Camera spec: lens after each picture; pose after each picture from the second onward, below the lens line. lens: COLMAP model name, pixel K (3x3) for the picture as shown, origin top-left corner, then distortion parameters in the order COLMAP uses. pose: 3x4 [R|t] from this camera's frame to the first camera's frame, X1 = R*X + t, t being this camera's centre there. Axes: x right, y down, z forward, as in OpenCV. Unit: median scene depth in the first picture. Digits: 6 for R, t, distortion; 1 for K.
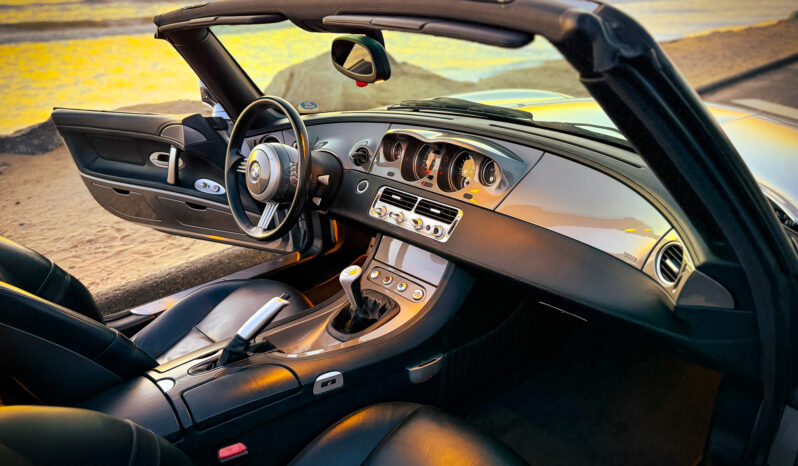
lens RADIAL K [[554.0, 0, 402.9], [0, 554.0, 232.3], [0, 0, 1]] dist [0.045805, -0.042933]
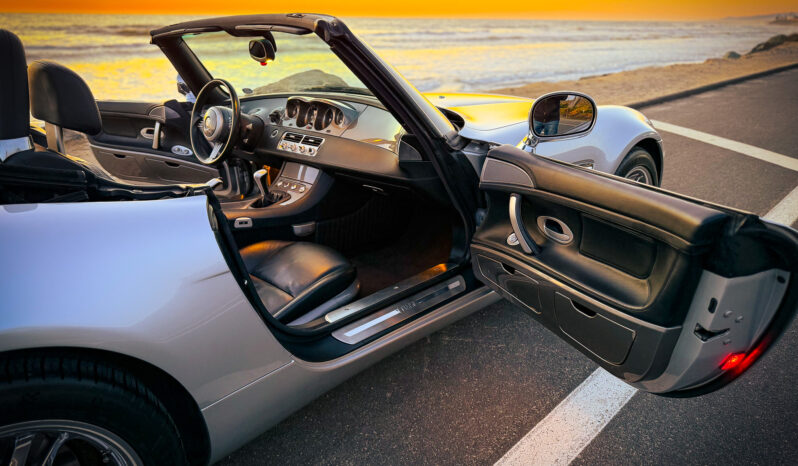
lens RADIAL K [[554.0, 0, 401.2], [0, 554.0, 235.1], [0, 0, 1]] dist [0.045805, -0.042933]
pose [[0.999465, -0.003261, 0.032553, 0.247793], [0.005191, 0.998223, -0.059370, 0.317767], [-0.032302, 0.059507, 0.997705, -0.642752]]
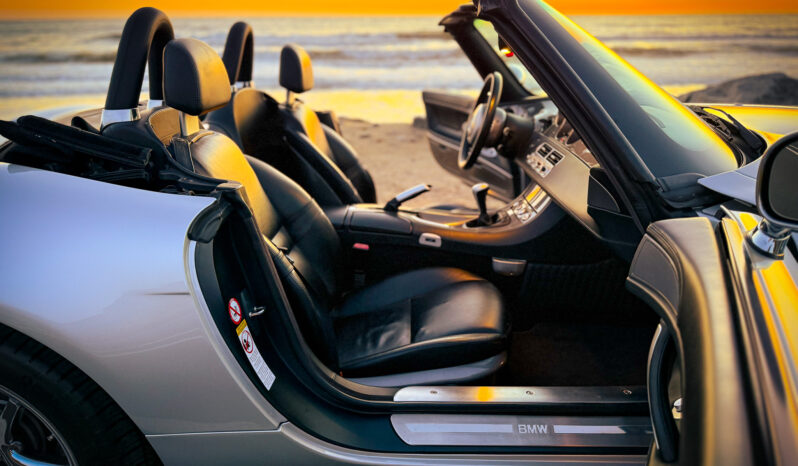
lens RADIAL K [[554.0, 0, 405.4], [0, 554.0, 232.7], [0, 0, 1]] dist [0.045805, -0.042933]
pose [[0.715225, 0.235805, -0.657913, 0.627436], [-0.275875, 0.960175, 0.044232, 0.150710], [0.642142, 0.149866, 0.751794, -0.166378]]
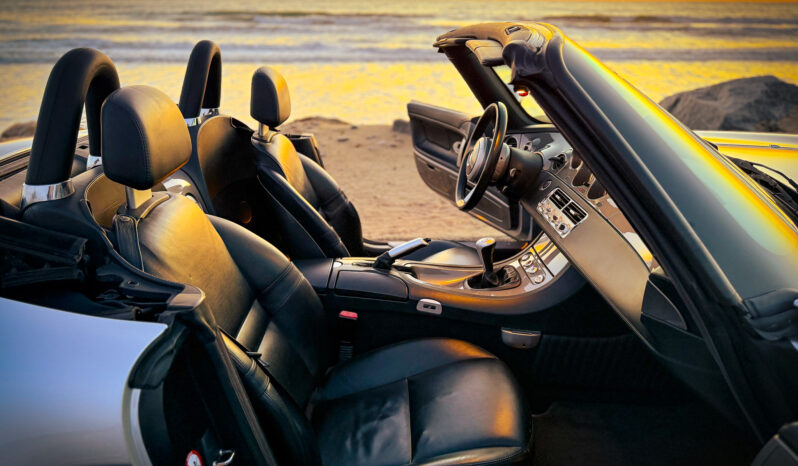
lens RADIAL K [[554.0, 0, 397.2], [0, 554.0, 235.9], [0, 0, 1]] dist [0.045805, -0.042933]
pose [[0.735544, 0.259143, -0.625955, 0.454235], [-0.280912, 0.957442, 0.066284, 0.029051], [0.616493, 0.127084, 0.777037, -0.086339]]
